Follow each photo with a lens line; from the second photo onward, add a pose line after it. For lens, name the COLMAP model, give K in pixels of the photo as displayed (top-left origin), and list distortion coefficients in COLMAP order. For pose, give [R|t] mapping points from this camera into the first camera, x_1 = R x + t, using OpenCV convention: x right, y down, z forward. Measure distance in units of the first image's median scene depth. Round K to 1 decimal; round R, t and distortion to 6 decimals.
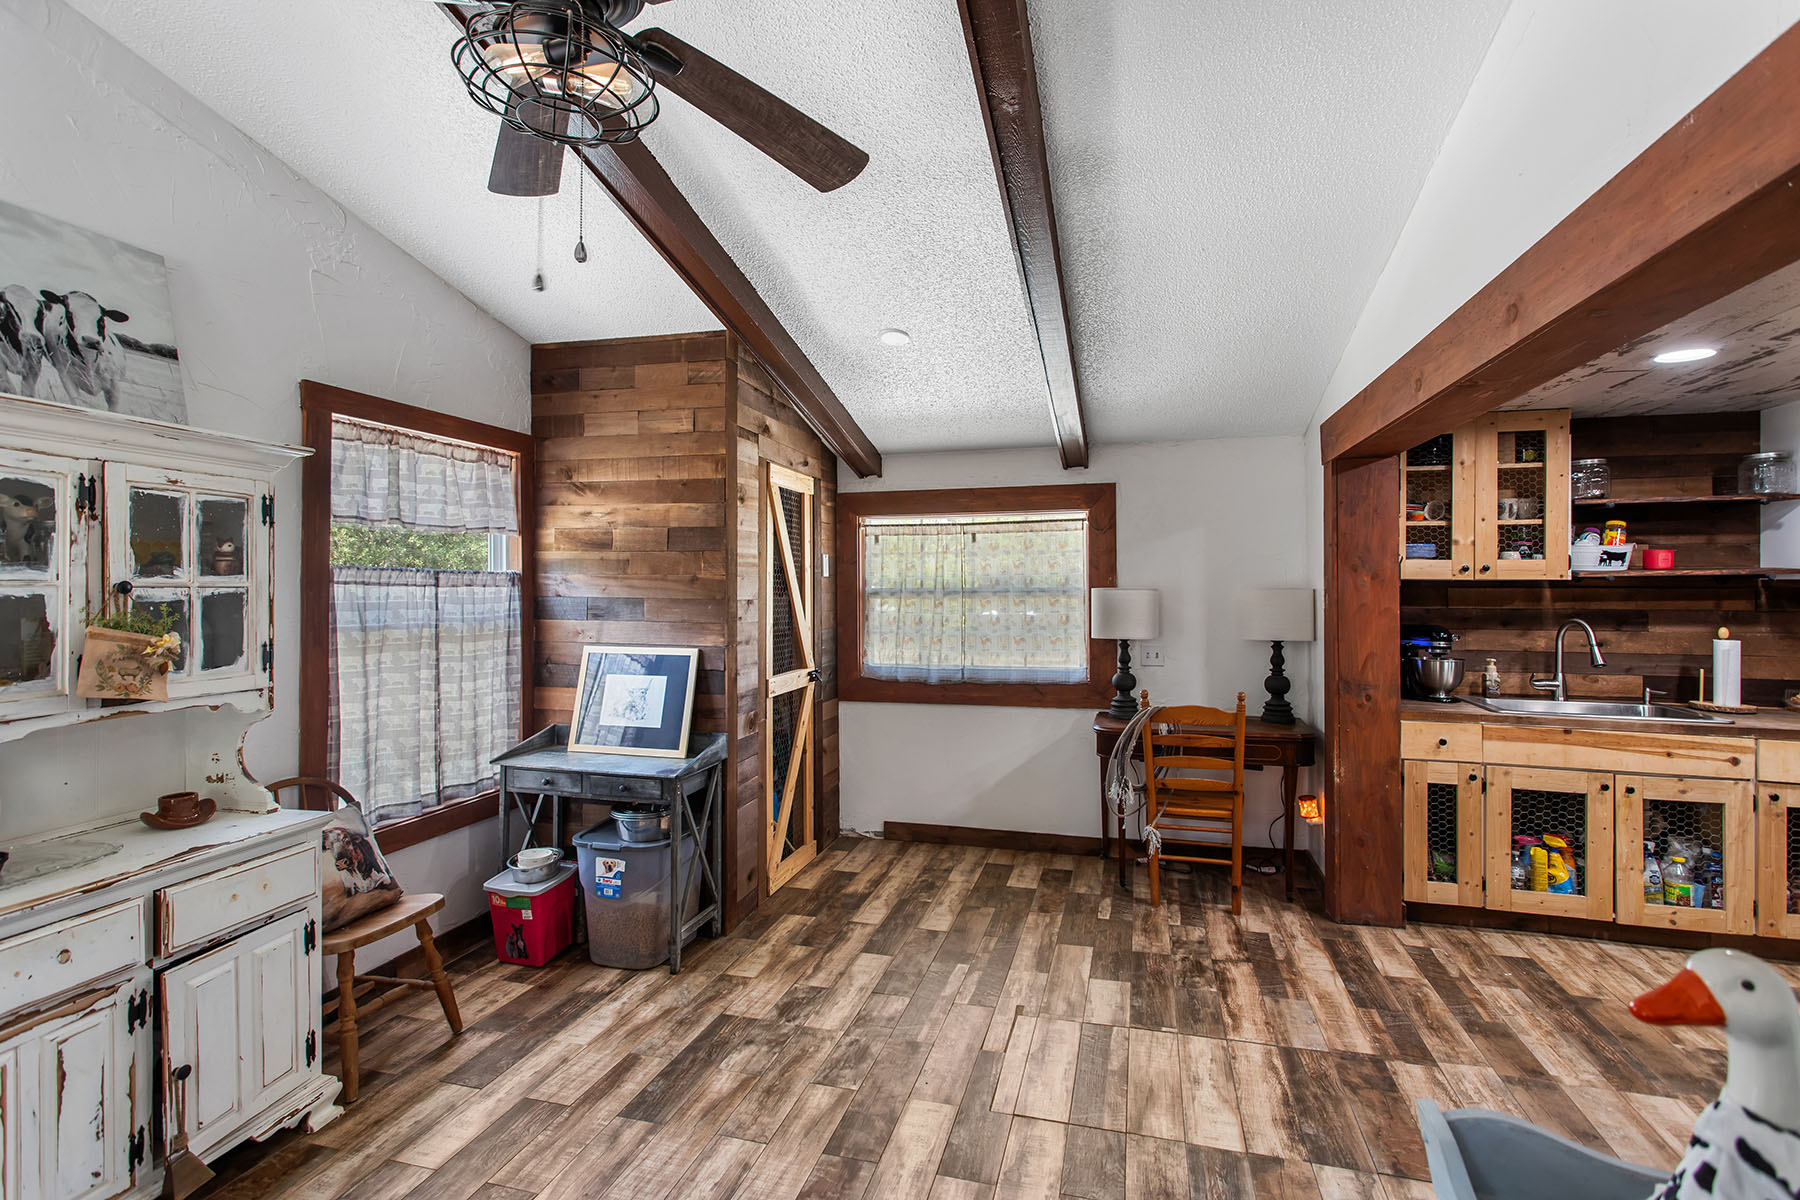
lens RADIAL K [[850.3, 0, 906.7], [0, 850.3, 577.4], [0, 0, 1]] dist [-0.000229, 0.003403]
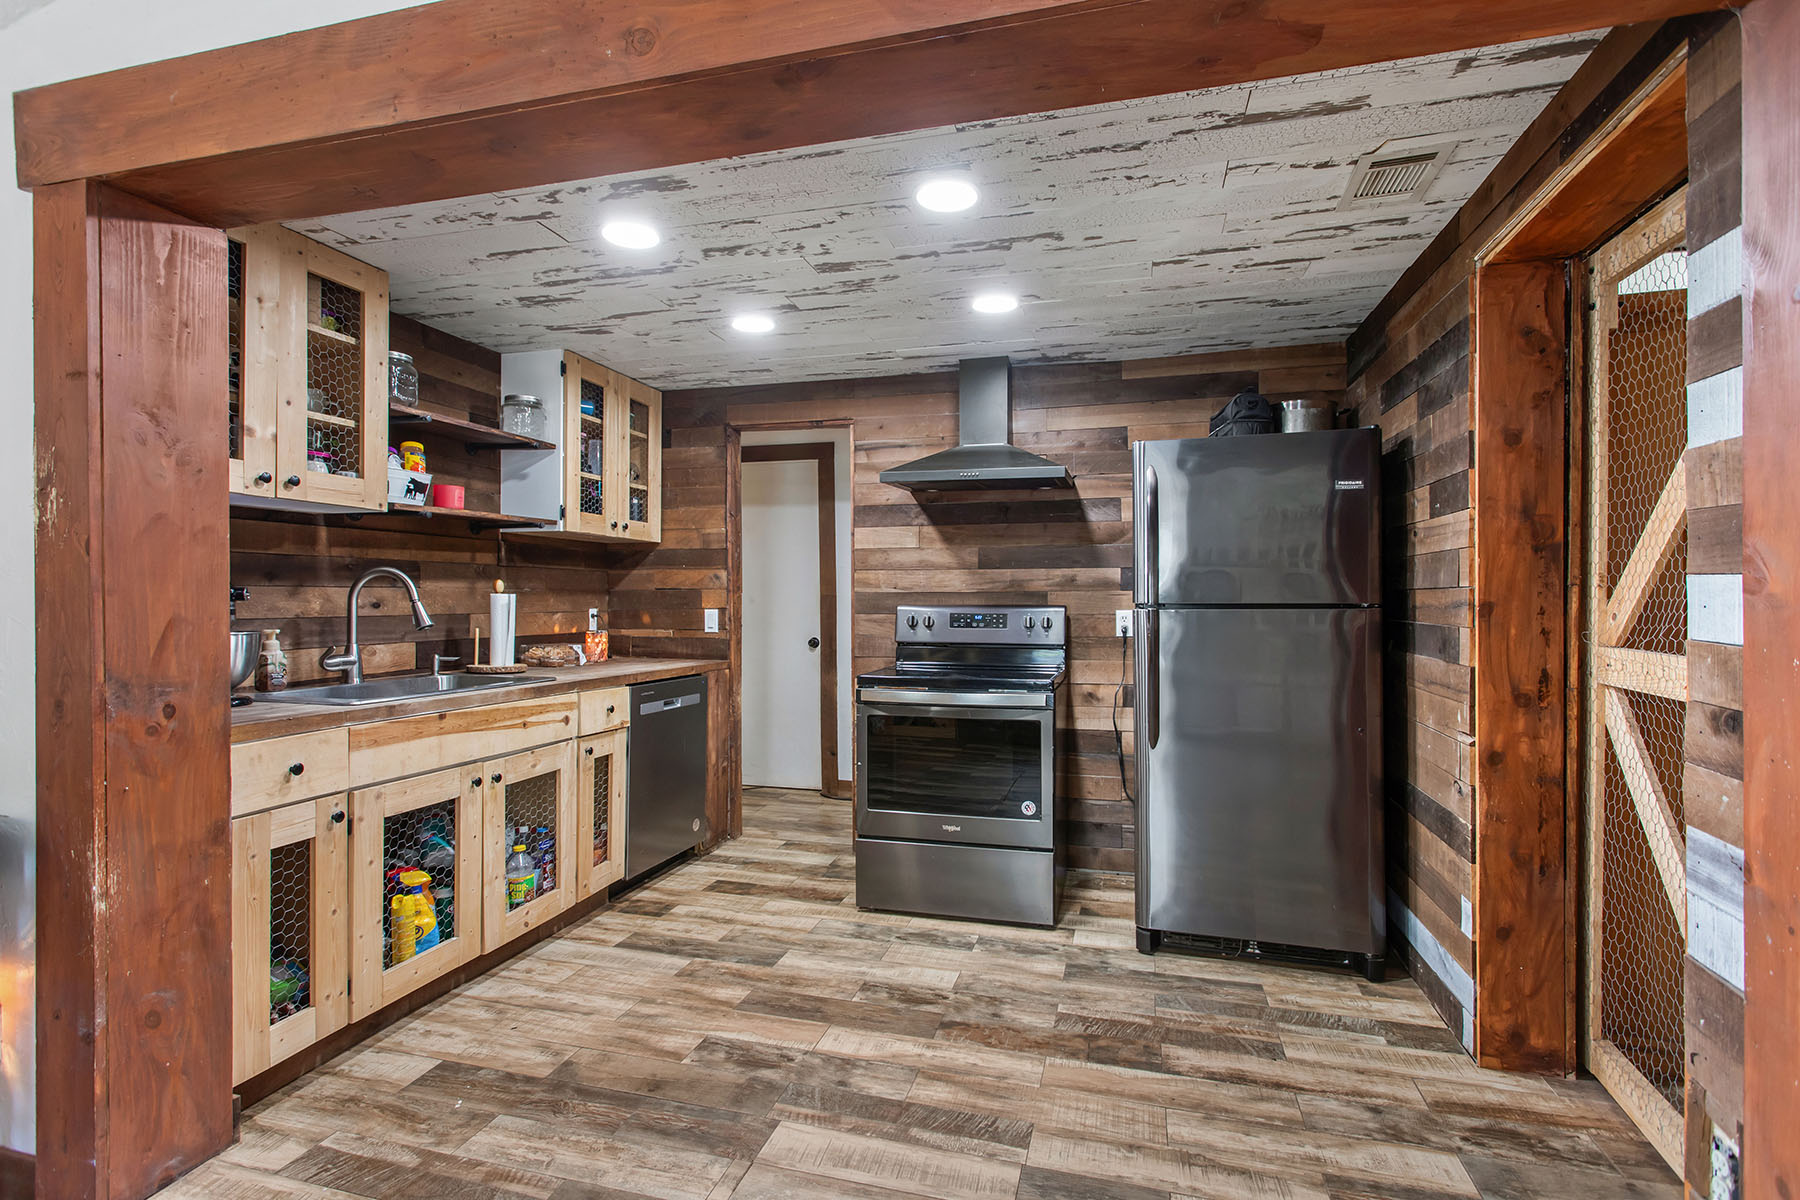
lens RADIAL K [[850.3, 0, 893.6], [0, 850.3, 598.7], [0, 0, 1]] dist [-0.000229, 0.003403]
pose [[0.009713, -0.004611, 0.999942, 0.065808], [-0.008360, 0.999954, 0.004692, 0.072623], [-0.999918, -0.008405, 0.009674, 0.589022]]
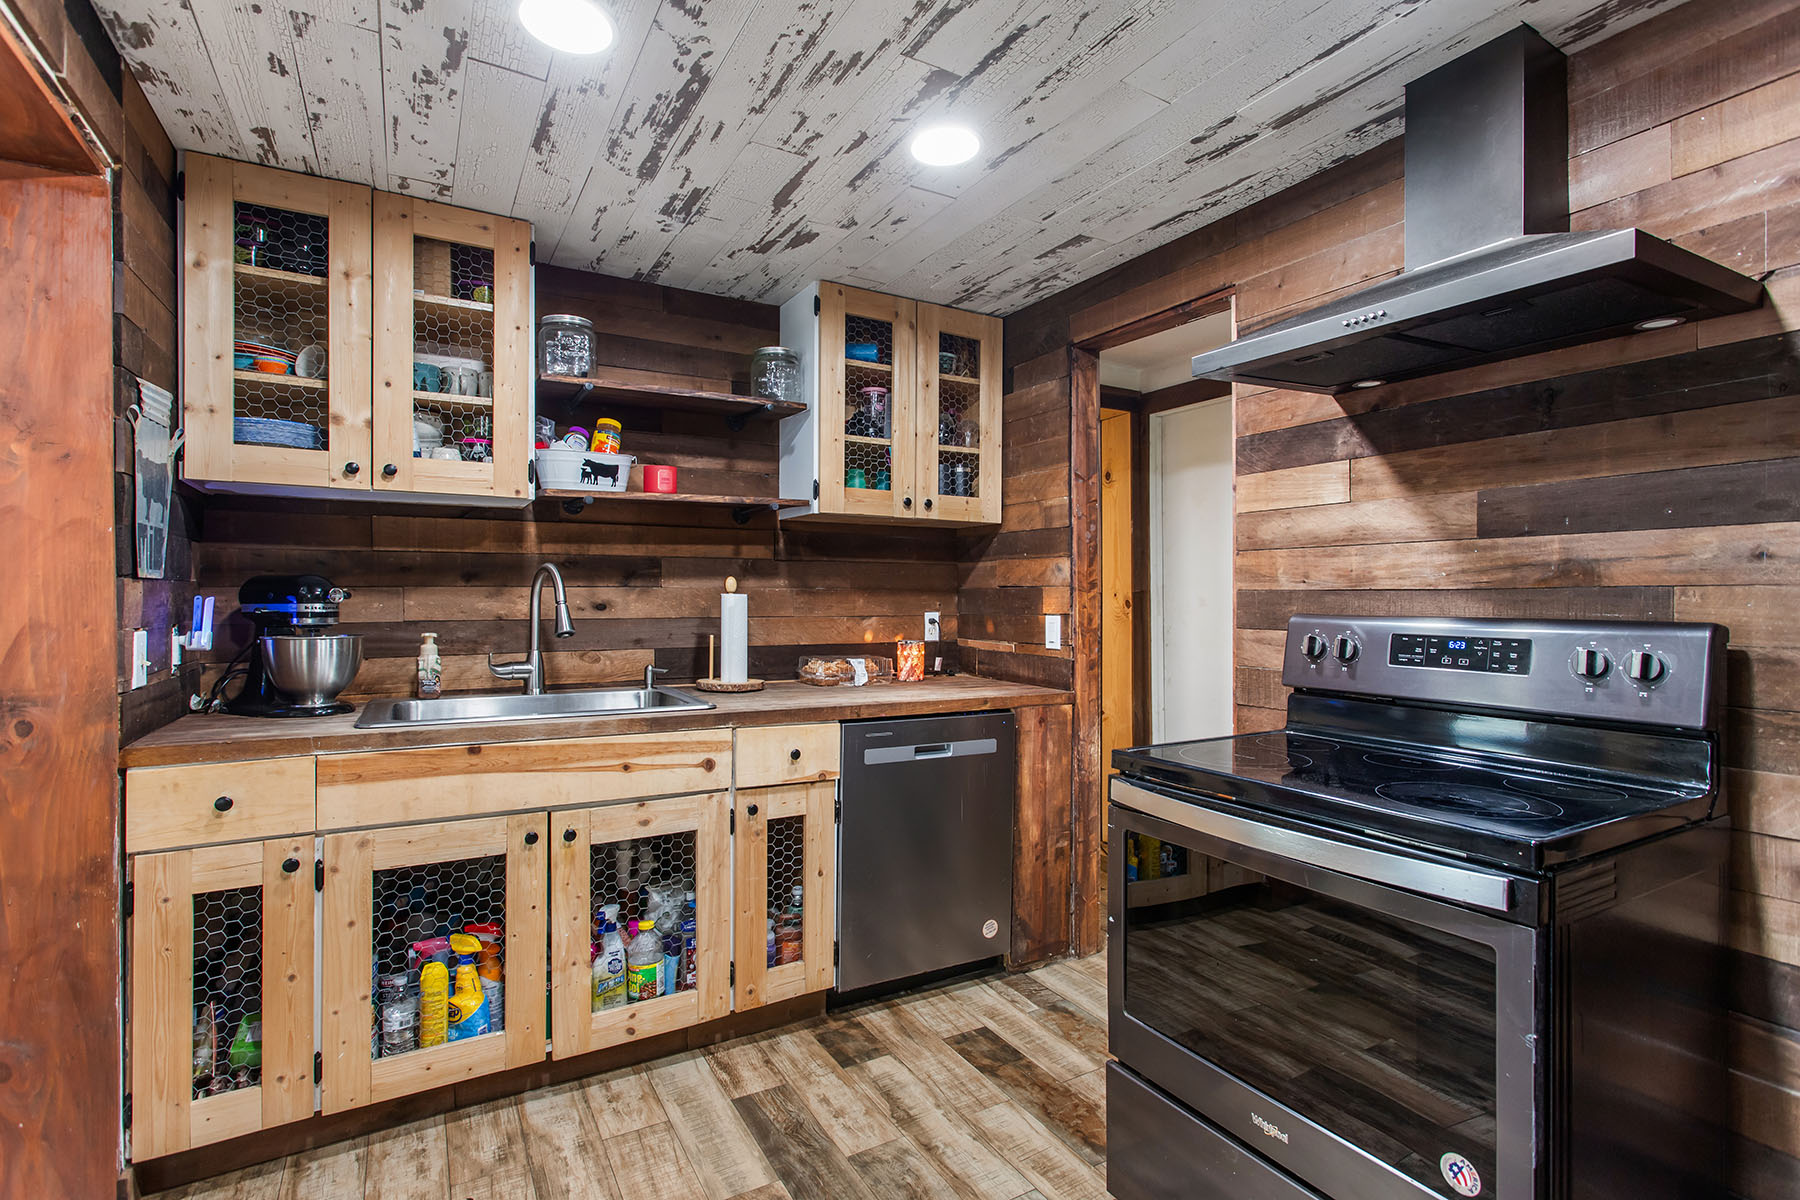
lens RADIAL K [[850.3, 0, 896.7], [0, 850.3, 598.8], [0, 0, 1]] dist [-0.000229, 0.003403]
pose [[0.703368, -0.005336, 0.710806, 0.548290], [-0.004432, 0.999919, 0.011893, 0.069864], [-0.710812, -0.011516, 0.703288, 0.389643]]
